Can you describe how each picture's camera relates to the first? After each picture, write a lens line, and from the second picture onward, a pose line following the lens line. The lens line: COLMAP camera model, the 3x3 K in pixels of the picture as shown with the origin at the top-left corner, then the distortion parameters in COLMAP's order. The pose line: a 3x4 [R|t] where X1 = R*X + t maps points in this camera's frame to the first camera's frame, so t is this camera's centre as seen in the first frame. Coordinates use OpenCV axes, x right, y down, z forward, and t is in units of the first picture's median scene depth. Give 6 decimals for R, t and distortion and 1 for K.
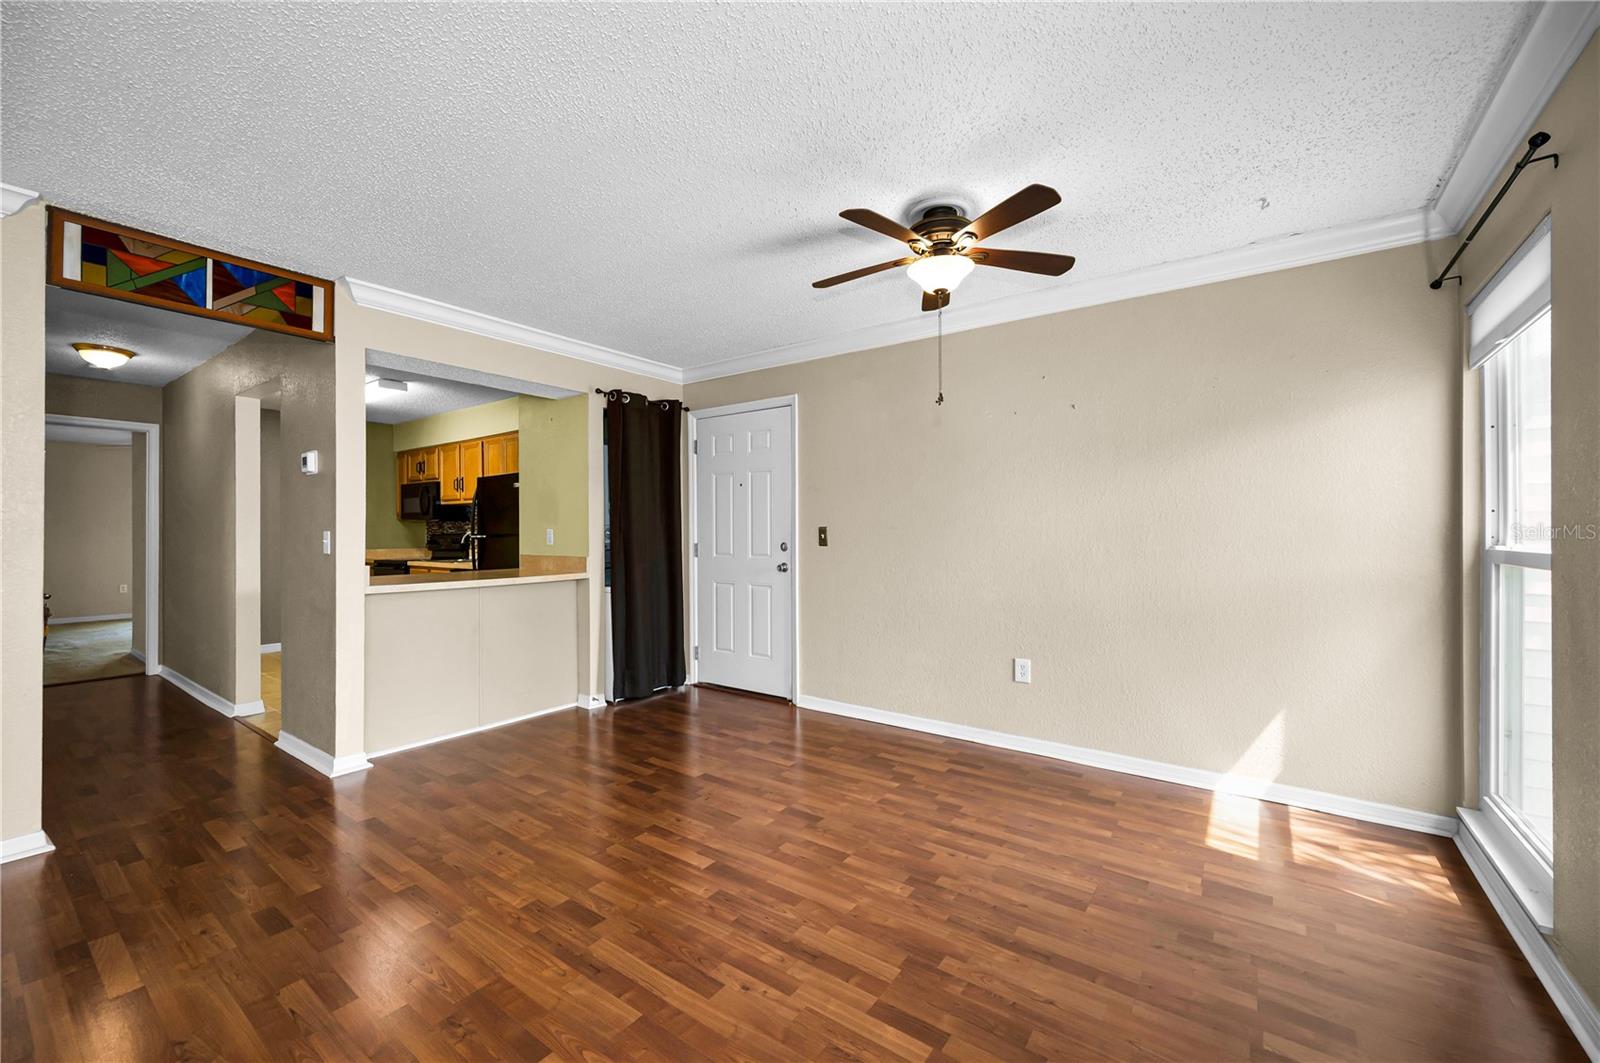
lens RADIAL K [[635.3, 0, 798.2], [0, 635.3, 527.2], [0, 0, 1]] dist [-0.002645, -0.000066]
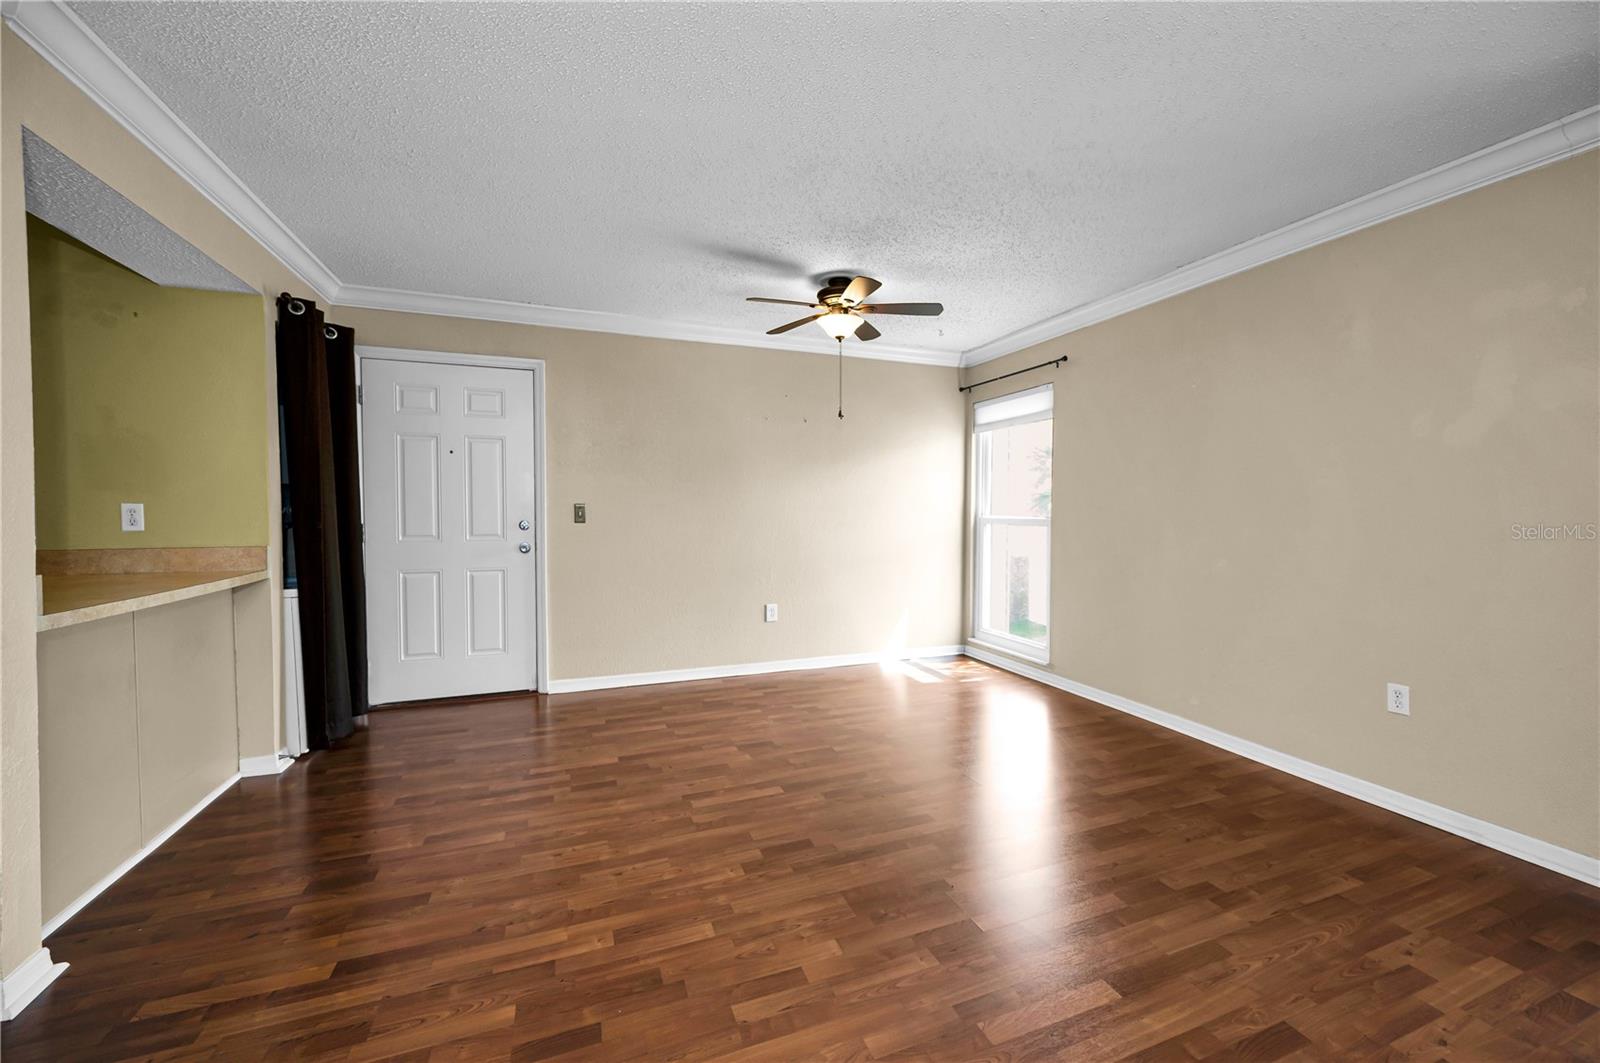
lens RADIAL K [[629.8, 0, 812.1], [0, 629.8, 523.9], [0, 0, 1]] dist [-0.000642, 0.000031]
pose [[0.538307, -0.017115, 0.842575, -0.873692], [-0.006949, 0.999670, 0.024746, 0.005263], [-0.842720, -0.019176, 0.538010, 0.262022]]
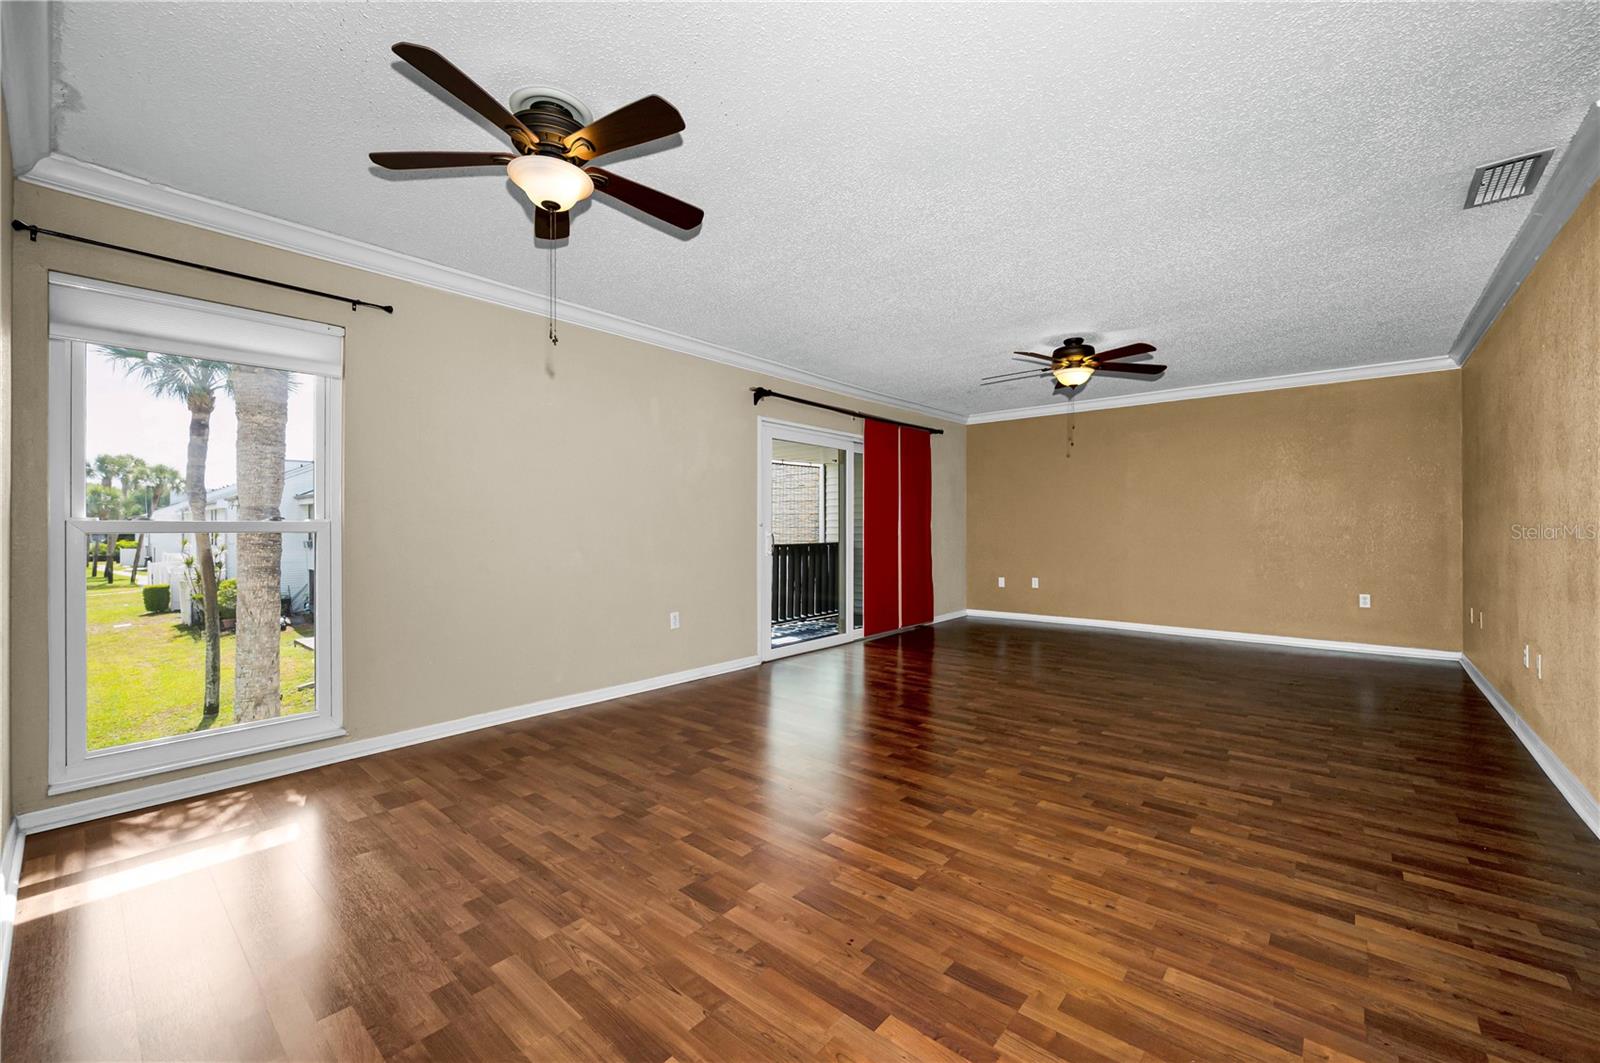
lens RADIAL K [[632.8, 0, 809.4], [0, 632.8, 527.4], [0, 0, 1]] dist [-0.000280, -0.000062]
pose [[-0.997159, 0.005268, 0.075140, -0.150959], [0.004636, 0.999952, -0.008576, 0.048763], [-0.075181, -0.008203, -0.997136, 1.586446]]
